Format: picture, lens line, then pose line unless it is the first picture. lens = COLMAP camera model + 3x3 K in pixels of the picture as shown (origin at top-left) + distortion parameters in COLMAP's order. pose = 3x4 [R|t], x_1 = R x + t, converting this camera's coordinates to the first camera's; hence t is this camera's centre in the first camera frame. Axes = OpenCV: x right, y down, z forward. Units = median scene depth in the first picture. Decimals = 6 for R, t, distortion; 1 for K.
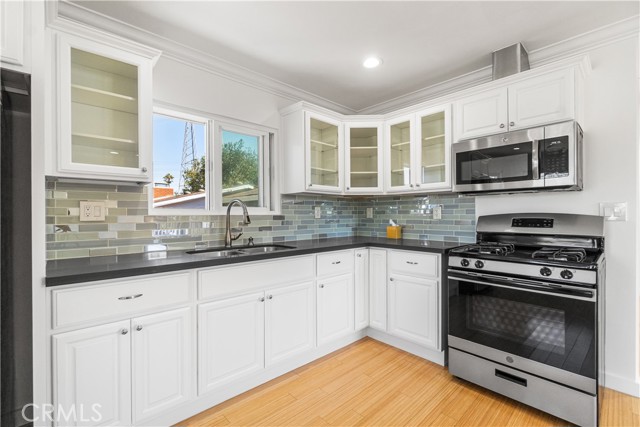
lens RADIAL K [[283.3, 0, 311.0], [0, 283.3, 212.5], [0, 0, 1]] dist [-0.002082, -0.000352]
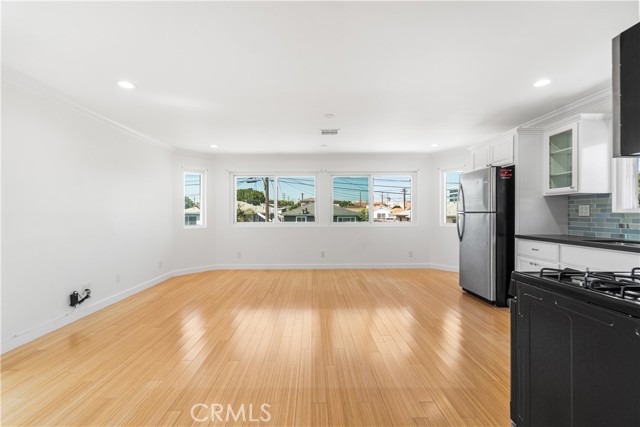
lens RADIAL K [[281.0, 0, 316.3], [0, 281.0, 217.8], [0, 0, 1]] dist [-0.000858, -0.000258]
pose [[-0.649041, 0.022930, -0.760408, 1.193396], [0.011743, 0.999729, 0.020123, -0.009477], [0.760663, 0.004132, -0.649134, 0.617604]]
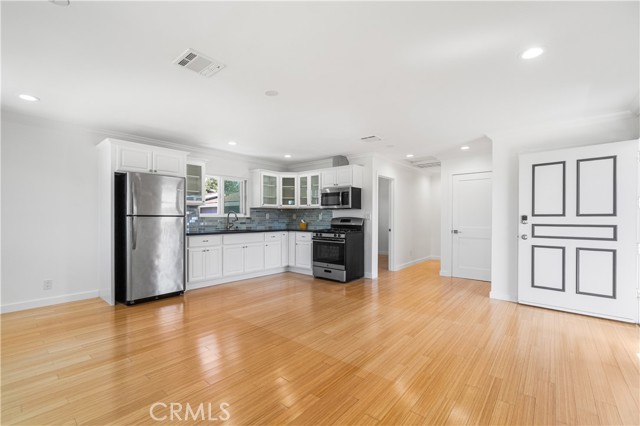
lens RADIAL K [[281.0, 0, 316.3], [0, 281.0, 217.3], [0, 0, 1]] dist [-0.000858, -0.000258]
pose [[0.990028, 0.007452, 0.140675, 0.108465], [-0.008359, 0.999948, 0.005858, -0.007977], [-0.140624, -0.006975, 0.990039, -1.366632]]
